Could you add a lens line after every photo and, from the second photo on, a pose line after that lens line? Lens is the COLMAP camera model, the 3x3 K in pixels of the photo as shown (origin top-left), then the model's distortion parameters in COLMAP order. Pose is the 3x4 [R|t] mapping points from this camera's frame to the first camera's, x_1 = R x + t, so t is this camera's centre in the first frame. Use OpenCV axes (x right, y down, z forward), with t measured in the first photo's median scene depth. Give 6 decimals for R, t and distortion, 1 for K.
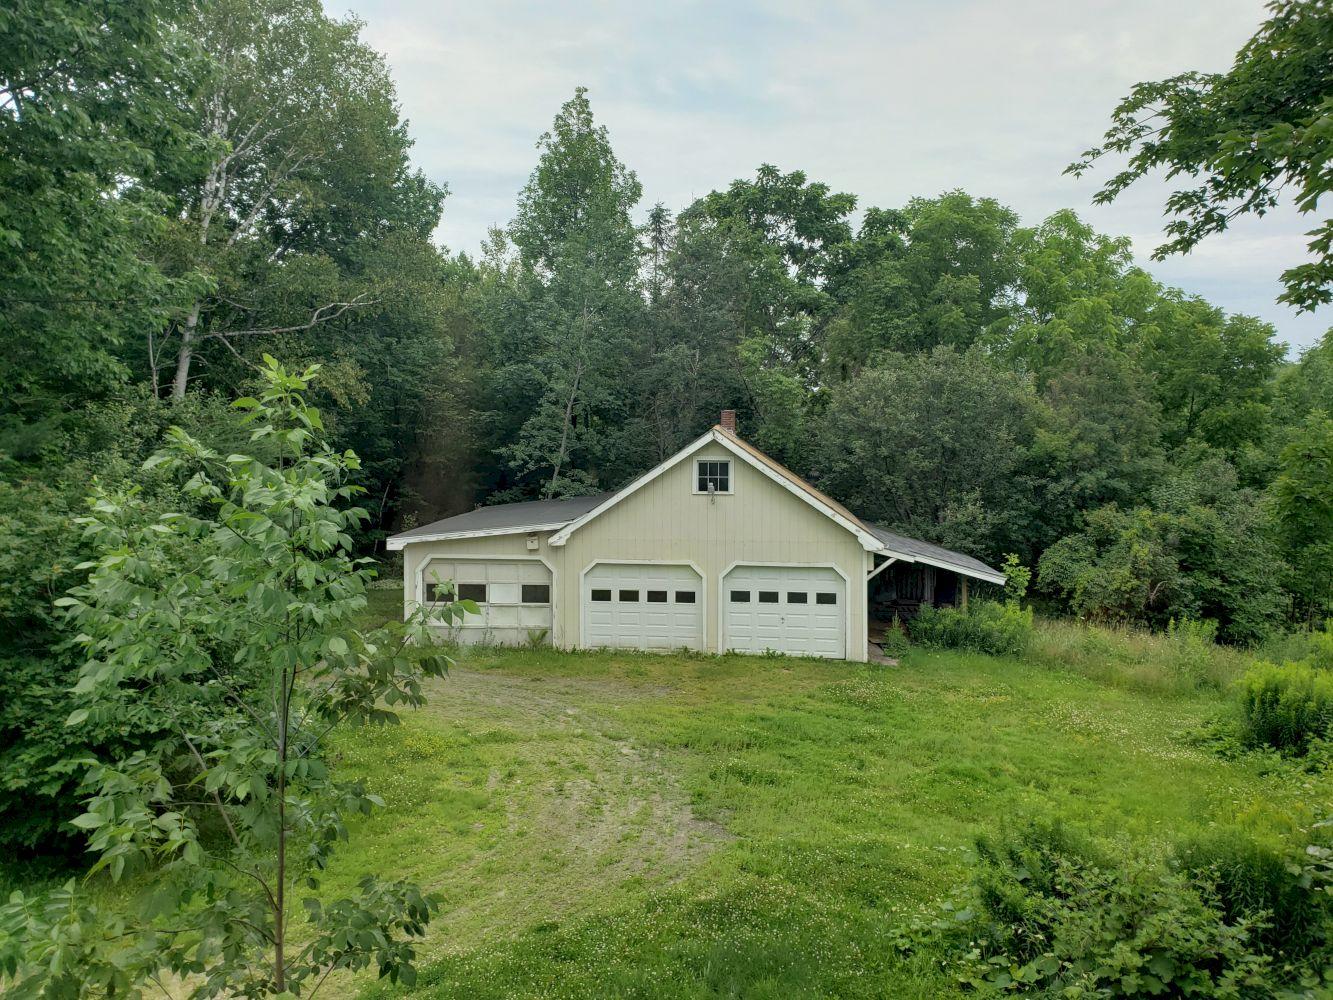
lens RADIAL K [[1031.2, 0, 659.0], [0, 1031.2, 498.3], [0, 0, 1]] dist [0.040796, -0.028529]
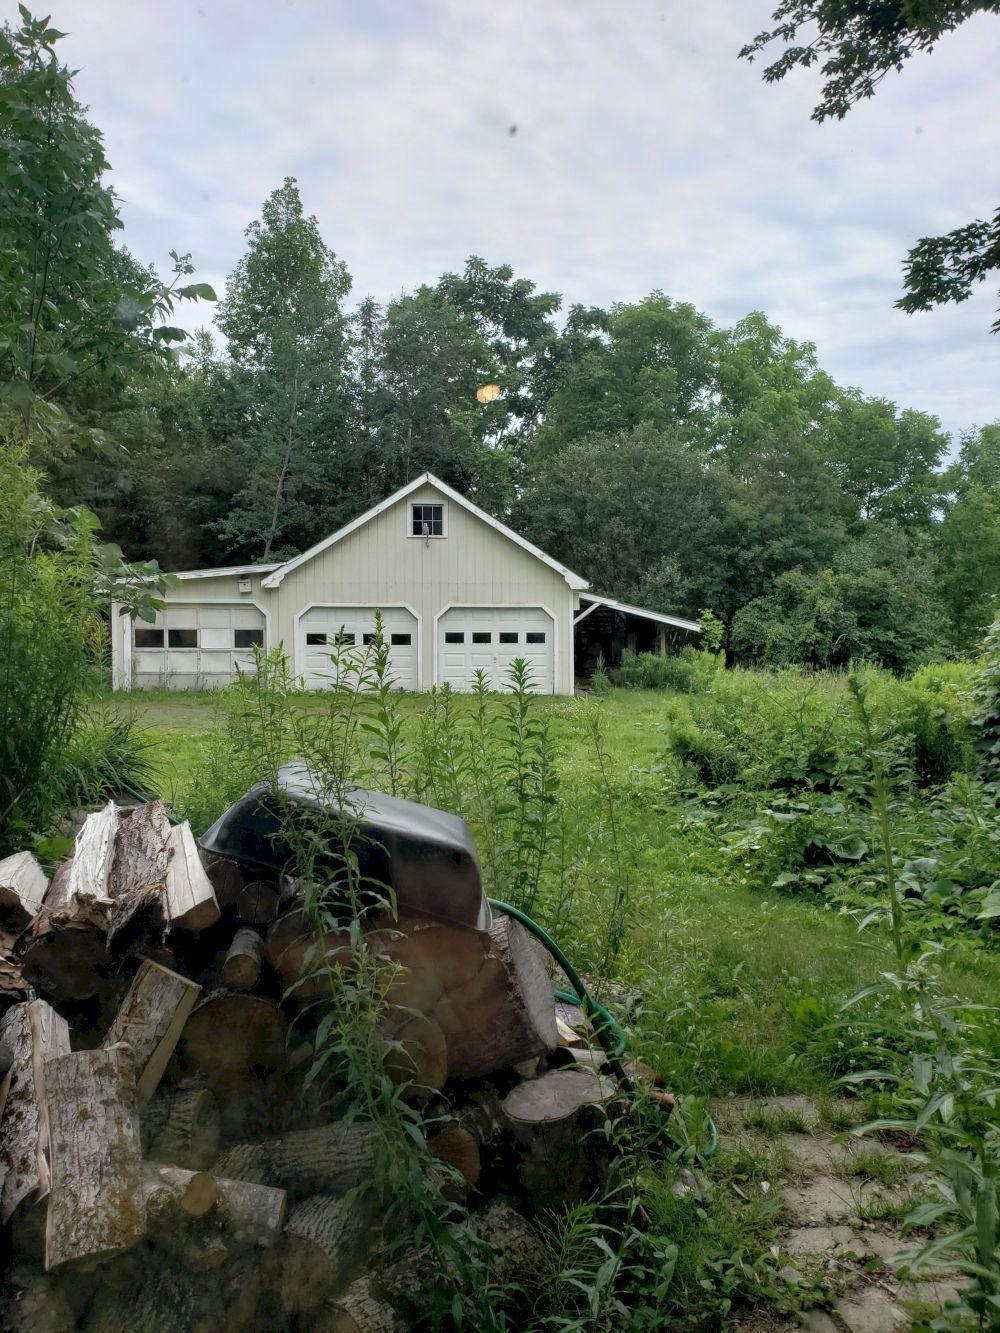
lens RADIAL K [[1031.2, 0, 483.2], [0, 1031.2, 648.3], [0, 0, 1]] dist [0.040796, -0.028529]
pose [[0.993842, -0.007960, 0.110517, -0.005314], [0.008347, 0.999961, -0.003041, 0.085356], [-0.110489, 0.003945, 0.993870, -0.025490]]
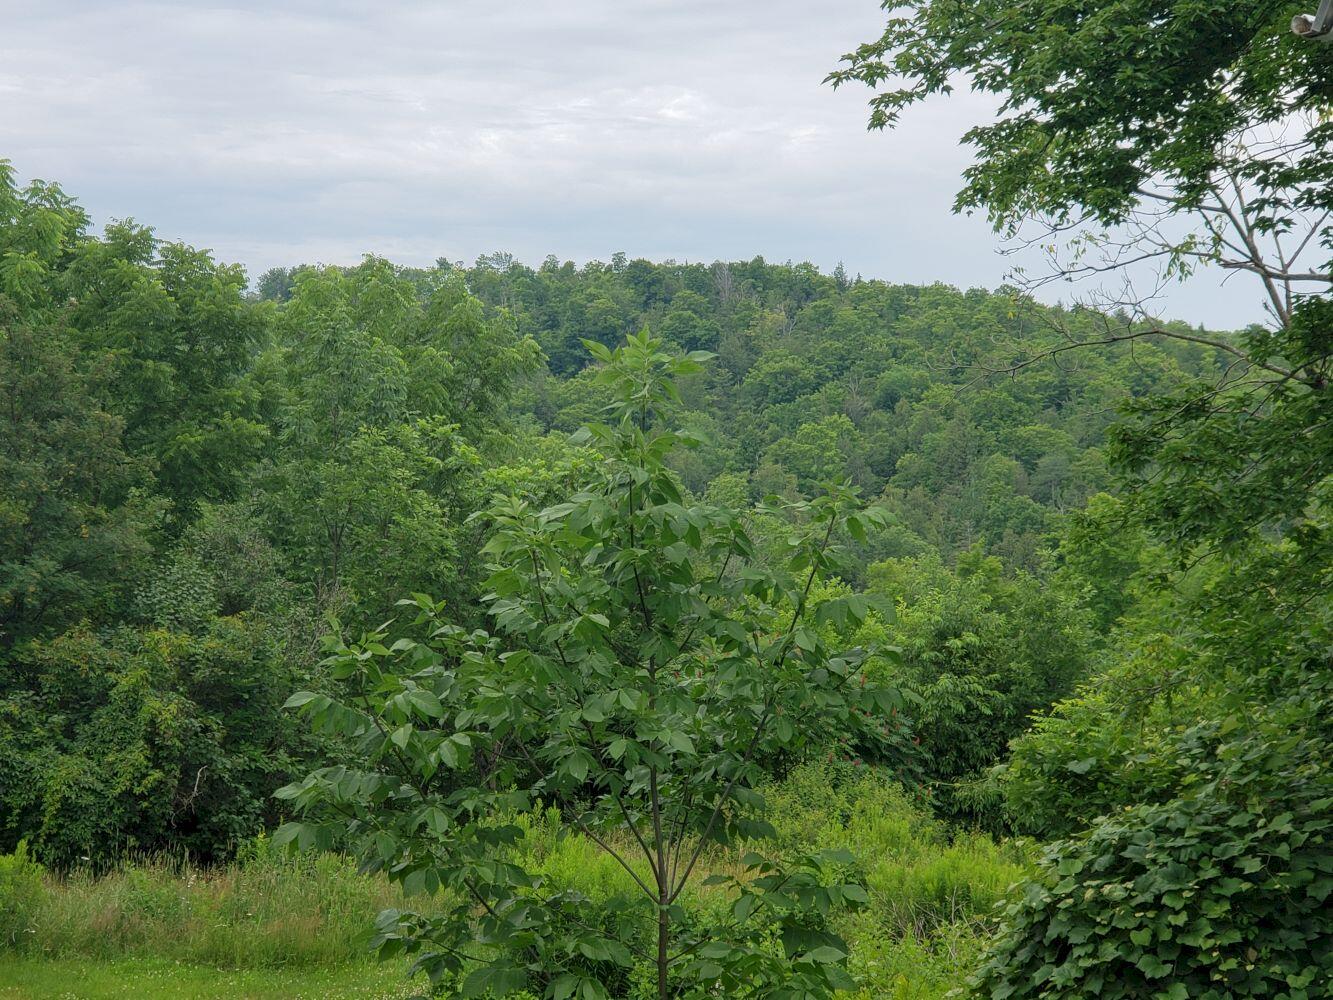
lens RADIAL K [[2641.6, 0, 625.1], [0, 2641.6, 513.3], [0, 0, 1]] dist [0.171319, 0.000000]
pose [[0.684981, -0.032188, 0.727849, -0.276632], [0.075059, 0.996825, -0.026556, 0.006093], [-0.724684, 0.072822, 0.685223, -0.034915]]
